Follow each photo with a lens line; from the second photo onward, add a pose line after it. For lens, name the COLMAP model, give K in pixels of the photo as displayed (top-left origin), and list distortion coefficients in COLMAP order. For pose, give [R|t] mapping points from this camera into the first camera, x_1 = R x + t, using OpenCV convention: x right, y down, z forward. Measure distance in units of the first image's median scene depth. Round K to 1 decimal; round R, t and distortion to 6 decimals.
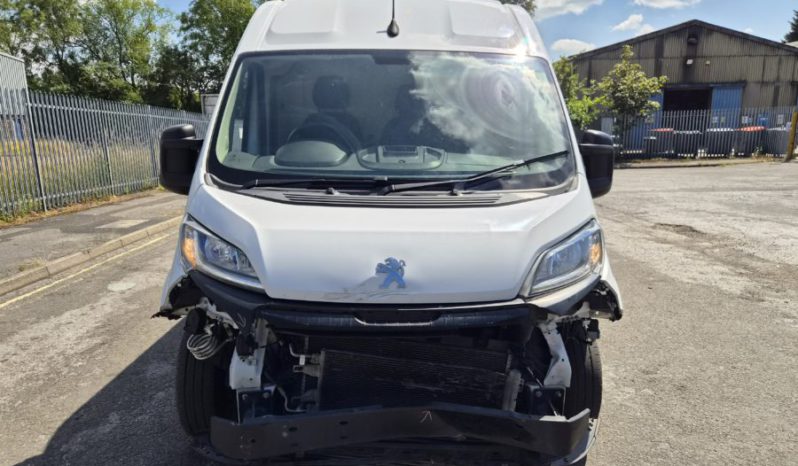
lens RADIAL K [[543.6, 0, 391.0], [0, 543.6, 238.0], [0, 0, 1]] dist [0.055089, -0.048247]
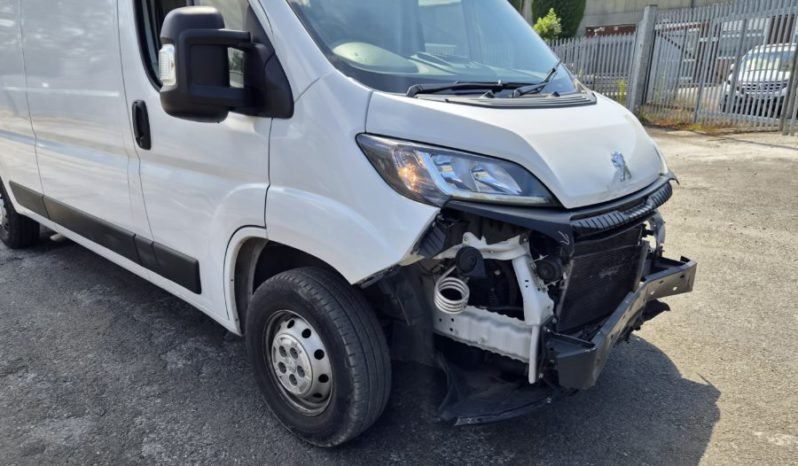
lens RADIAL K [[543.6, 0, 391.0], [0, 543.6, 238.0], [0, 0, 1]] dist [0.055089, -0.048247]
pose [[0.691858, -0.199832, 0.693830, -0.986015], [0.138552, 0.979824, 0.144044, -0.010399], [-0.708615, -0.003527, 0.705586, 0.547777]]
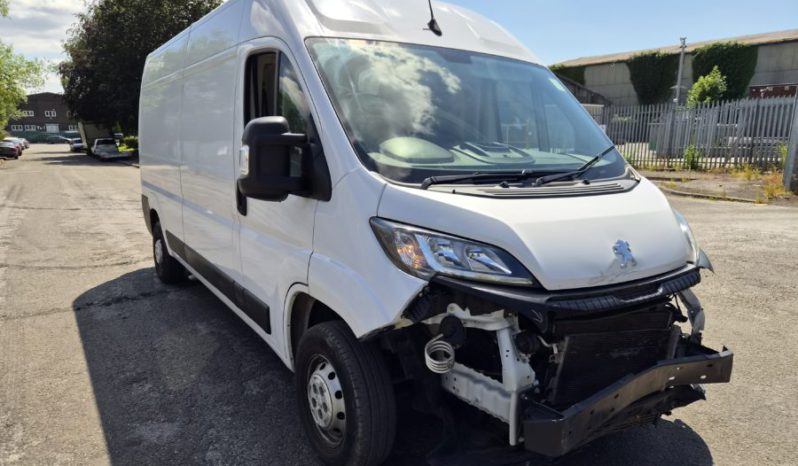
lens RADIAL K [[543.6, 0, 391.0], [0, 543.6, 238.0], [0, 0, 1]] dist [0.055089, -0.048247]
pose [[0.856335, -0.087810, 0.508900, -0.915269], [0.091455, 0.995648, 0.017905, -0.028049], [-0.508257, 0.031209, 0.860640, 0.268747]]
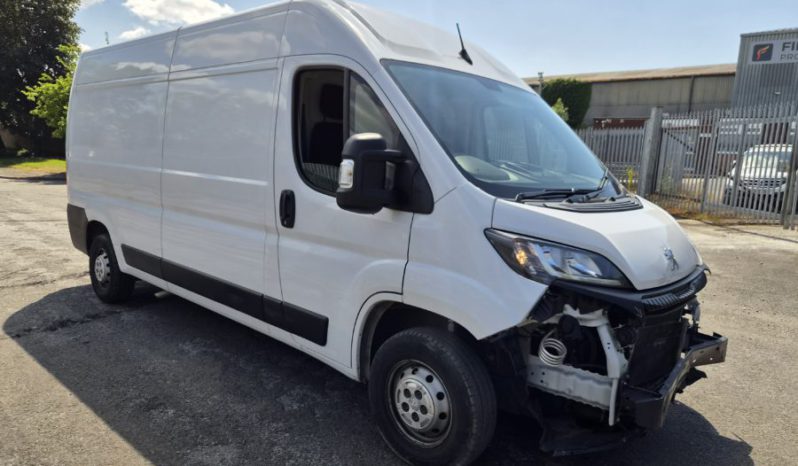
lens RADIAL K [[544.4, 0, 399.0], [0, 544.4, 233.0], [0, 0, 1]] dist [0.055950, -0.053558]
pose [[0.691327, -0.073065, 0.718839, -1.349597], [0.095422, 0.995392, 0.009404, -0.070117], [-0.716213, 0.062092, 0.695113, 0.507950]]
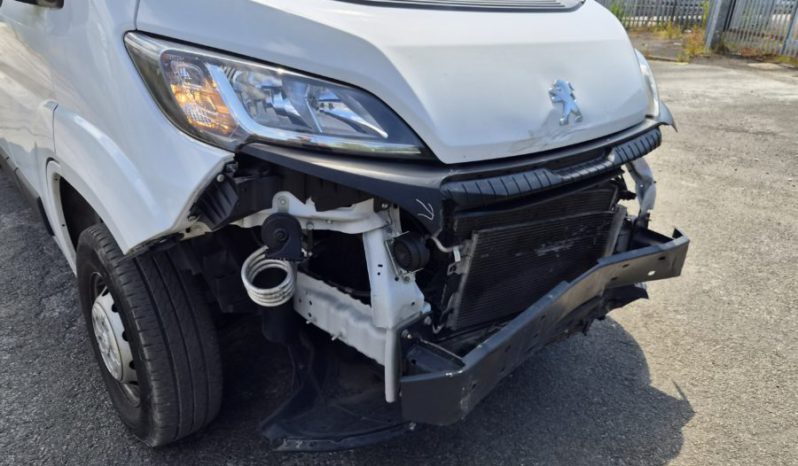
lens RADIAL K [[544.4, 0, 399.0], [0, 544.4, 233.0], [0, 0, 1]] dist [0.055950, -0.053558]
pose [[0.768501, -0.234167, 0.595459, -0.595286], [0.095981, 0.962285, 0.254550, 0.024838], [-0.632609, -0.138469, 0.761993, 0.541602]]
